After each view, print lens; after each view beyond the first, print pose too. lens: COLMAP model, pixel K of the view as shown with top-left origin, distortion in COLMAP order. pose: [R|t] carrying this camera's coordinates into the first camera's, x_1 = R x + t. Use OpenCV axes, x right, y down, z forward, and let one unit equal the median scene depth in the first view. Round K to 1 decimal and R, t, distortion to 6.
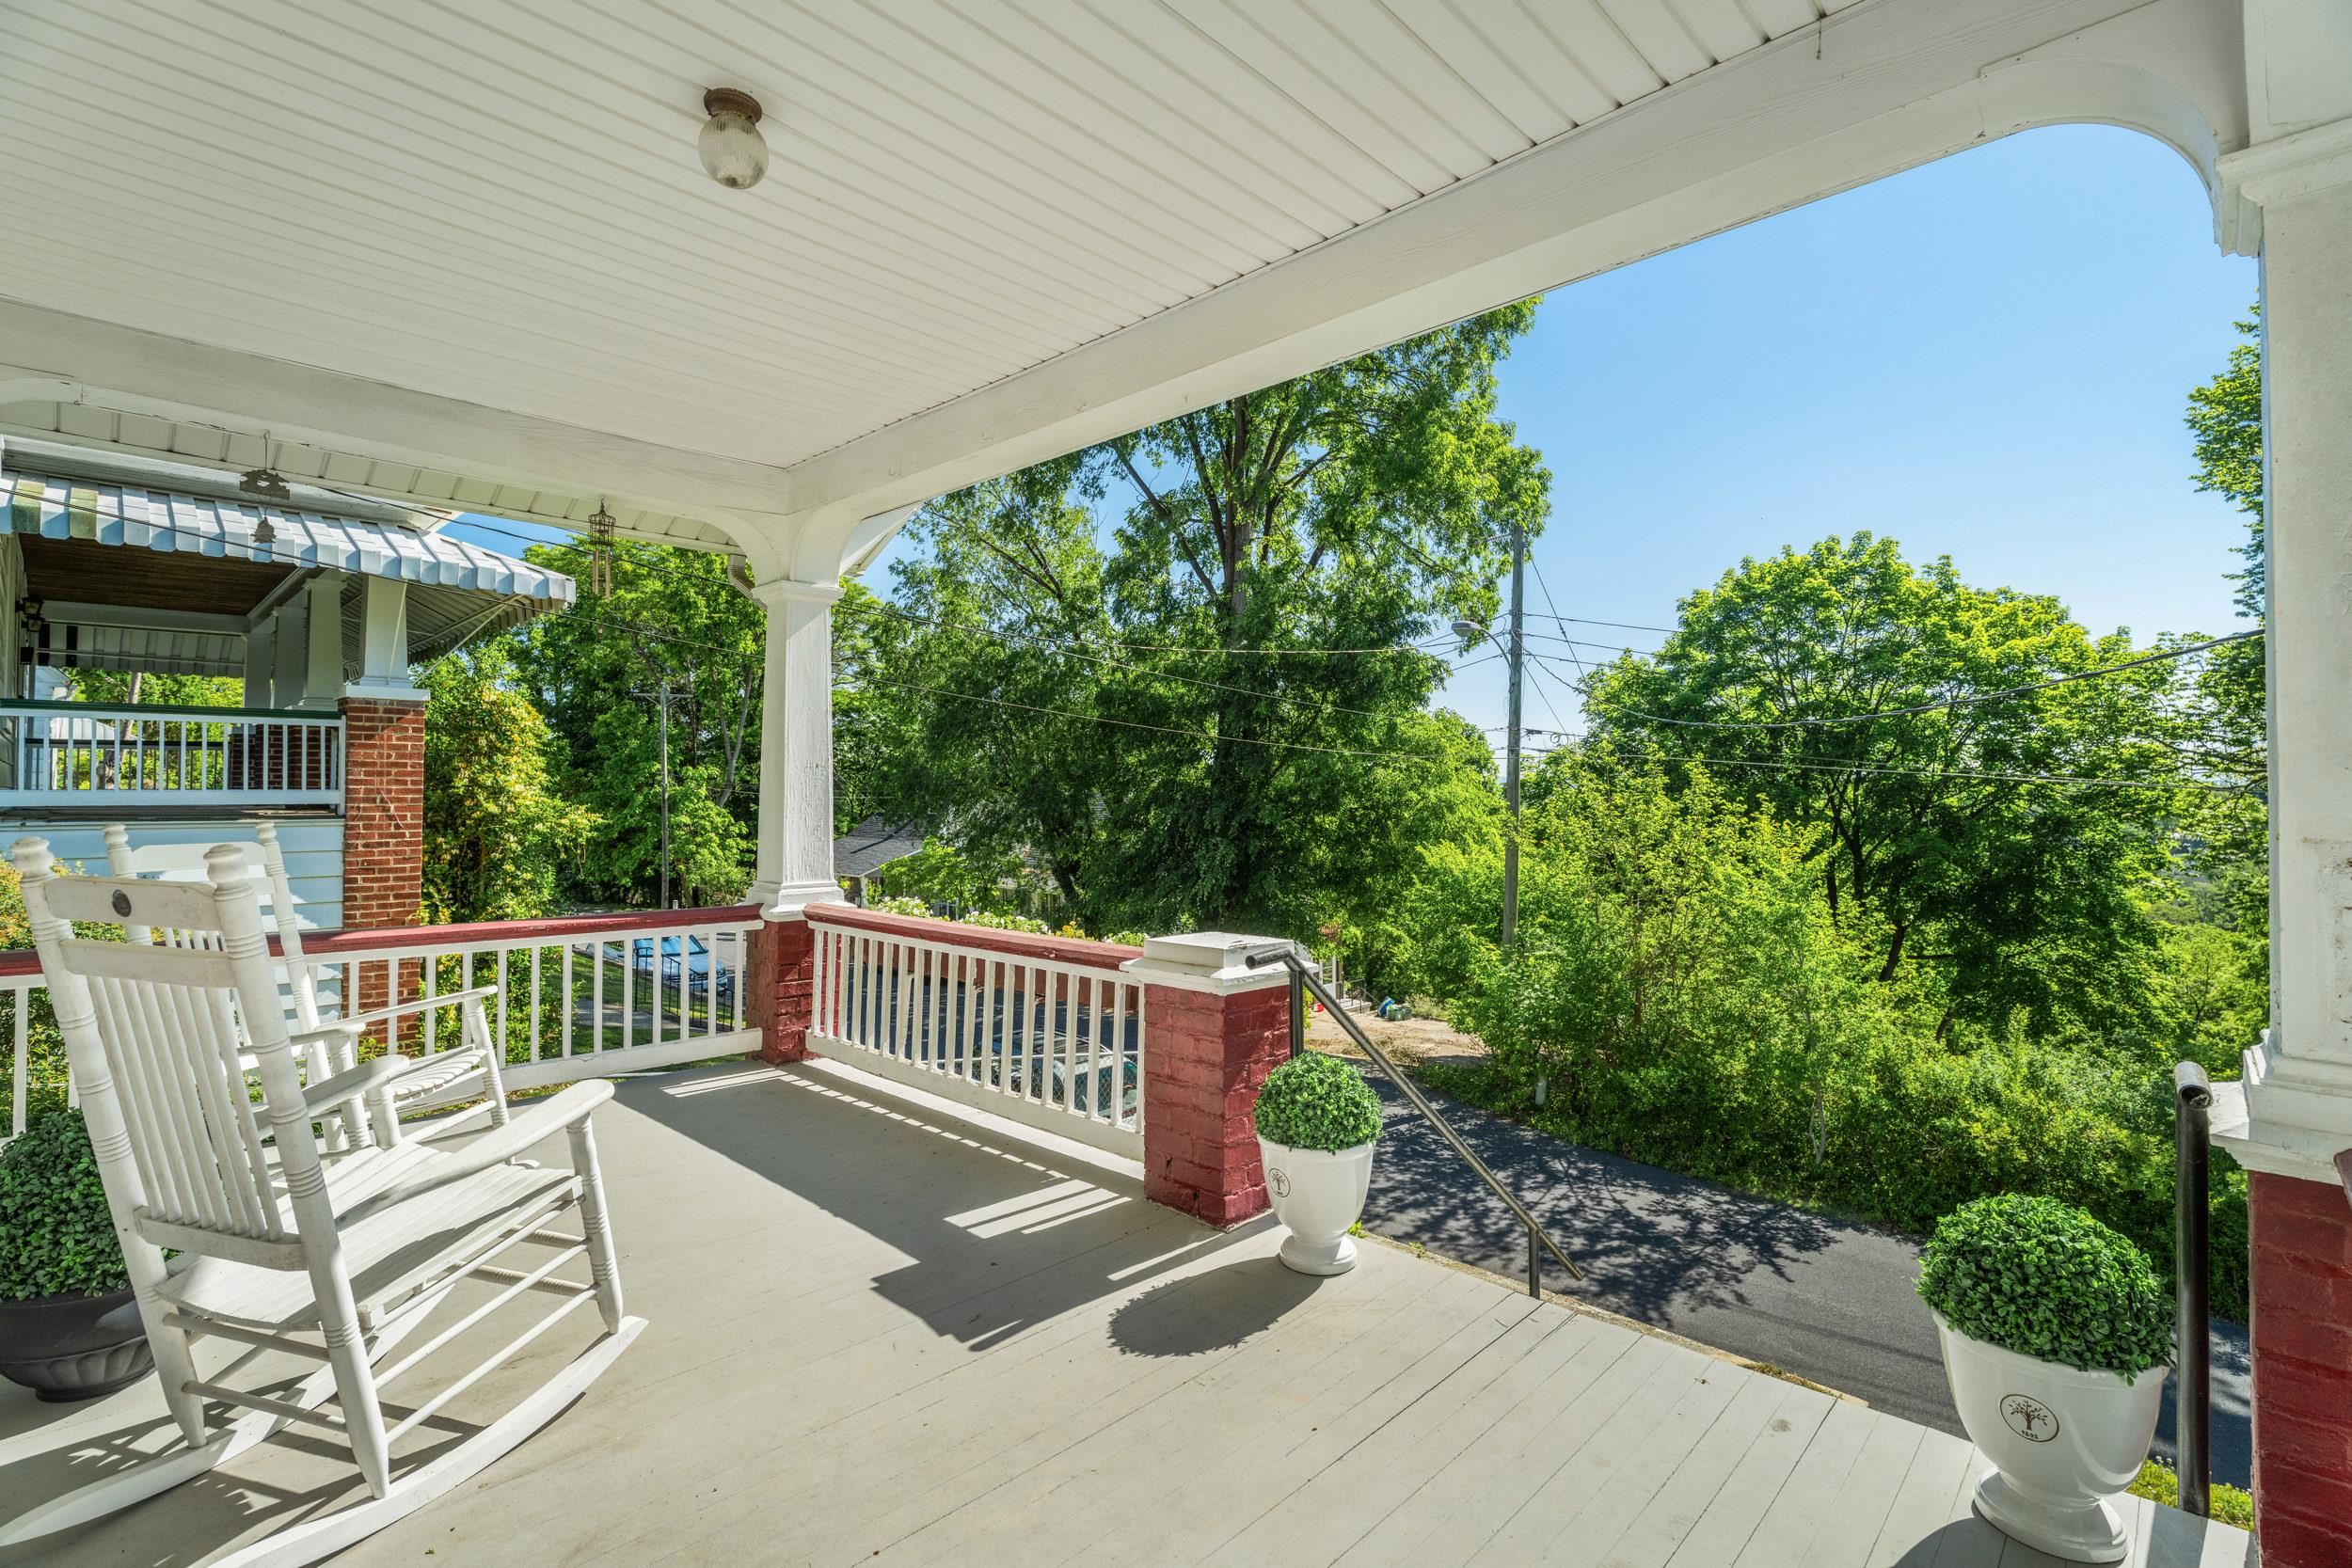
lens RADIAL K [[1053.9, 0, 1180.5], [0, 1053.9, 804.5], [0, 0, 1]] dist [-0.000617, -0.000118]
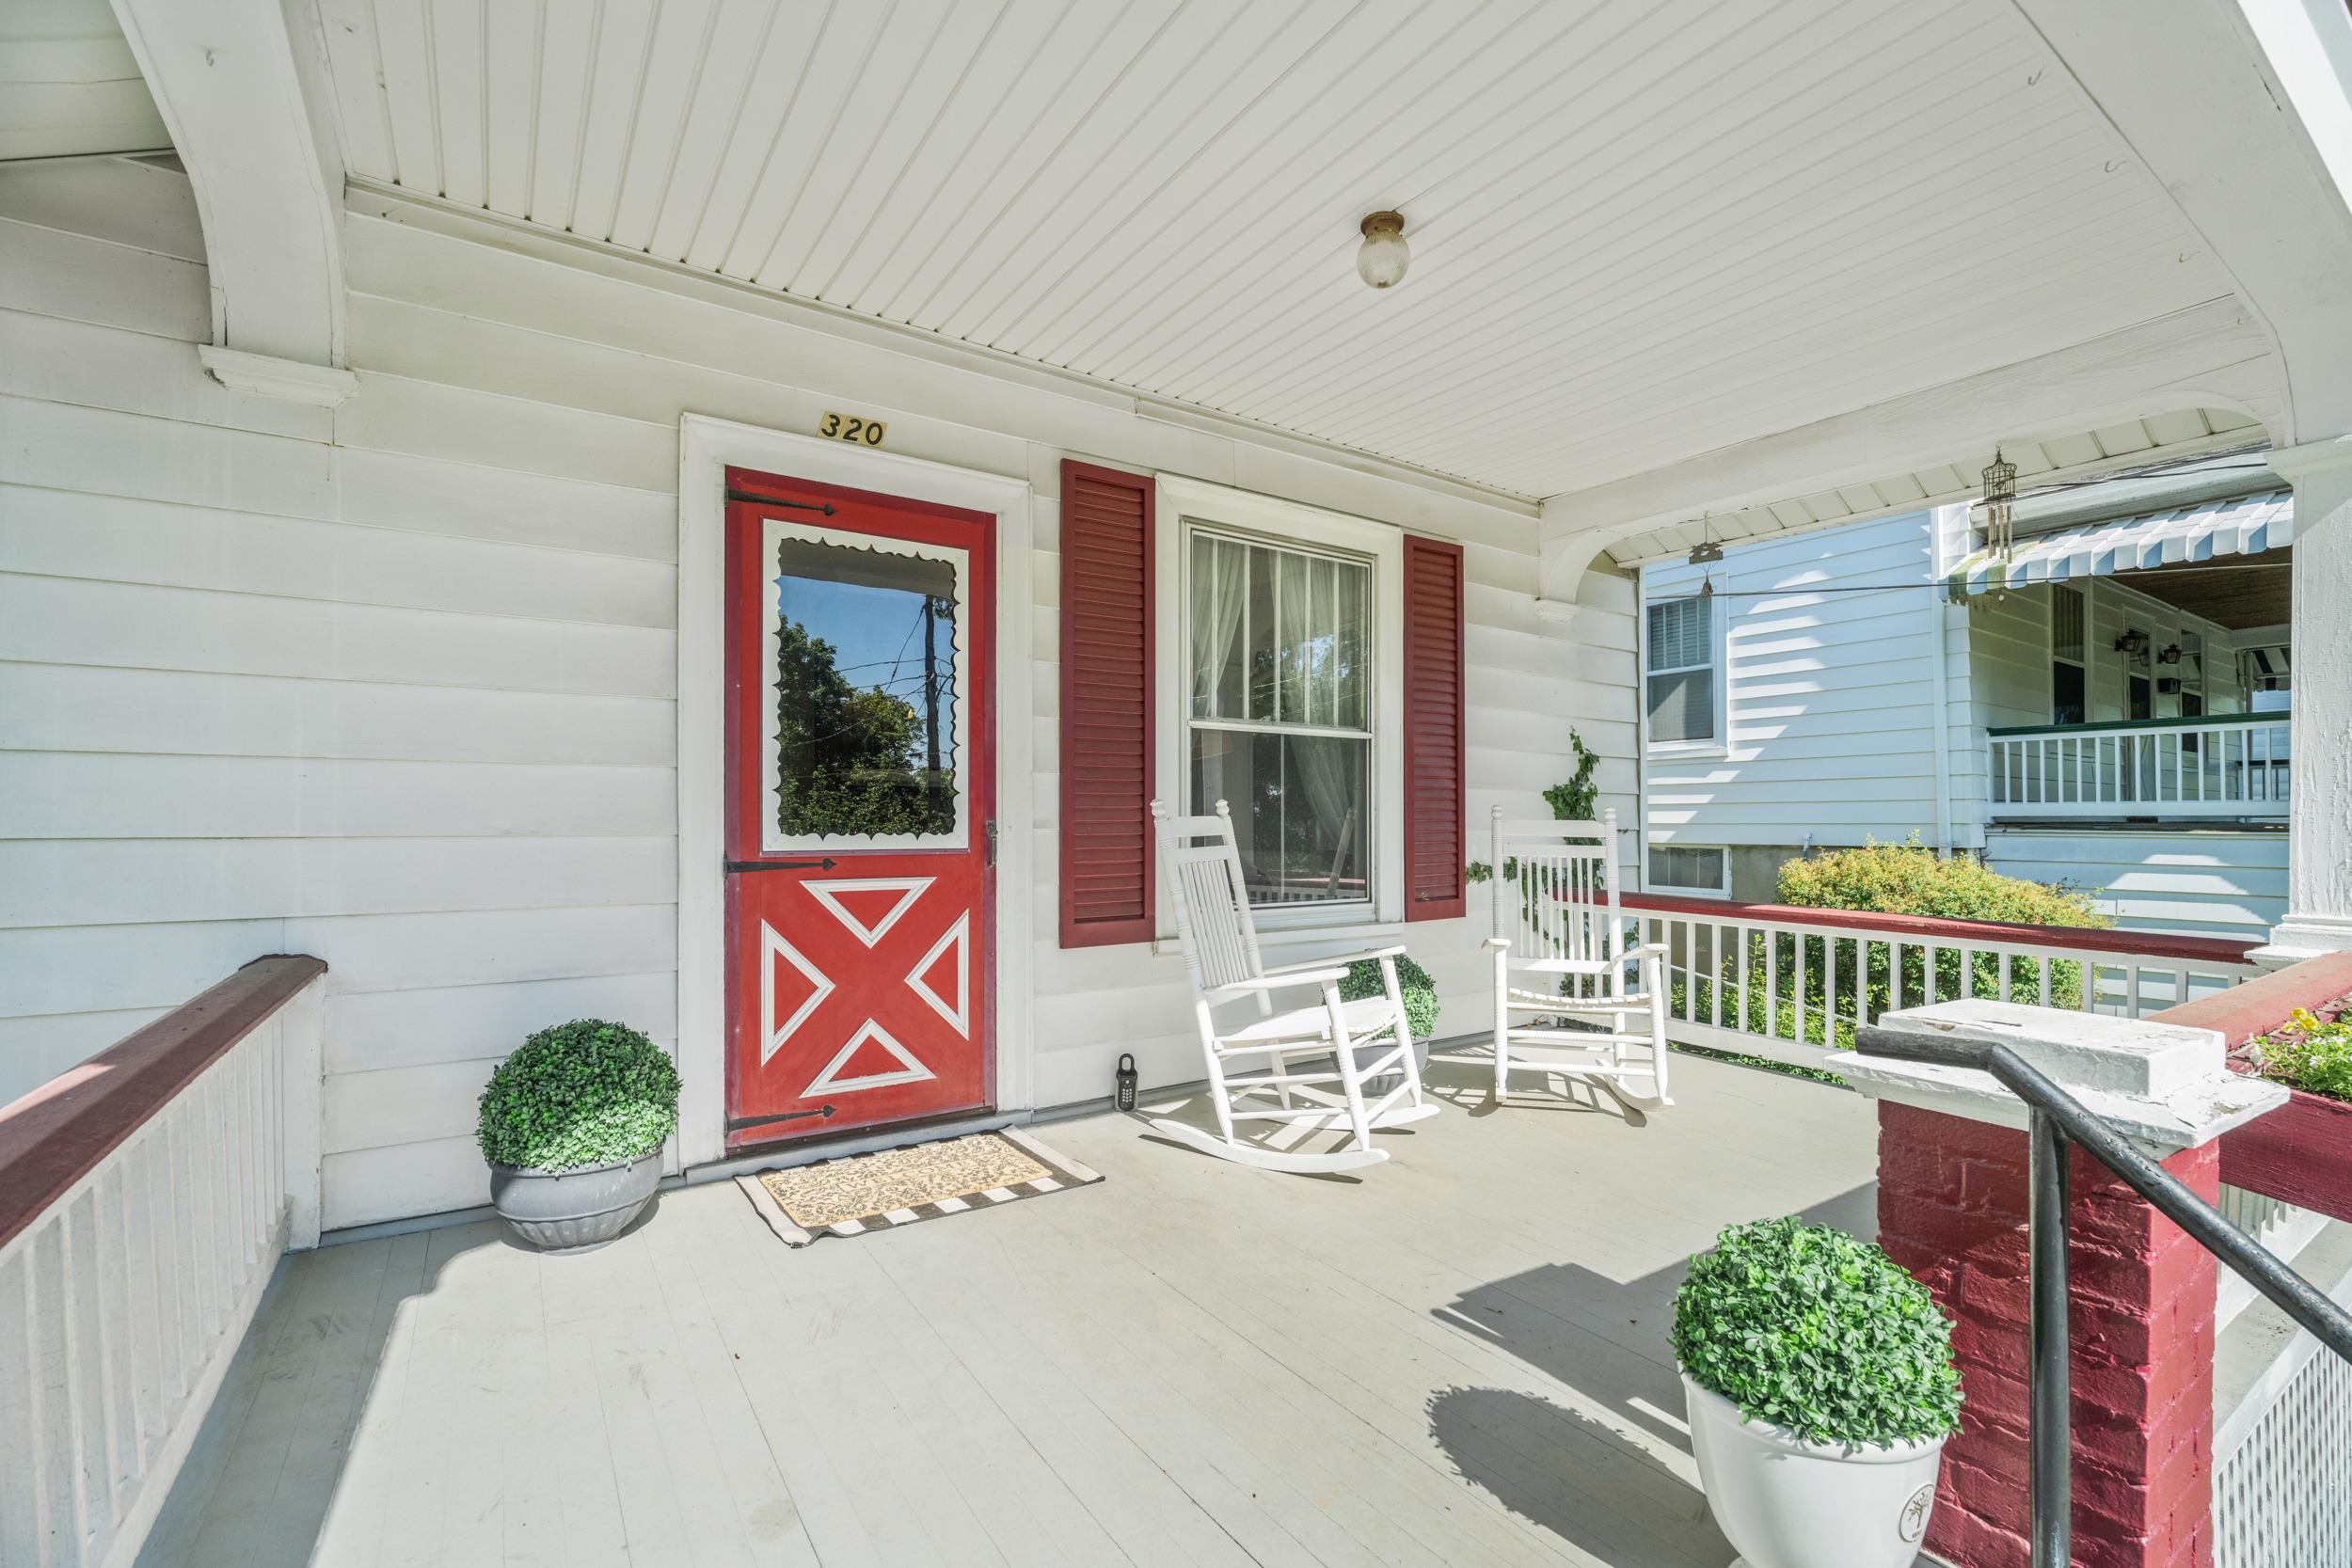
lens RADIAL K [[1053.9, 0, 1180.5], [0, 1053.9, 804.5], [0, 0, 1]] dist [-0.000617, -0.000118]
pose [[-0.226715, -0.024615, -0.973650, 0.627410], [-0.007081, 0.999696, -0.023625, 0.047450], [0.973935, 0.001538, -0.226820, 0.739502]]
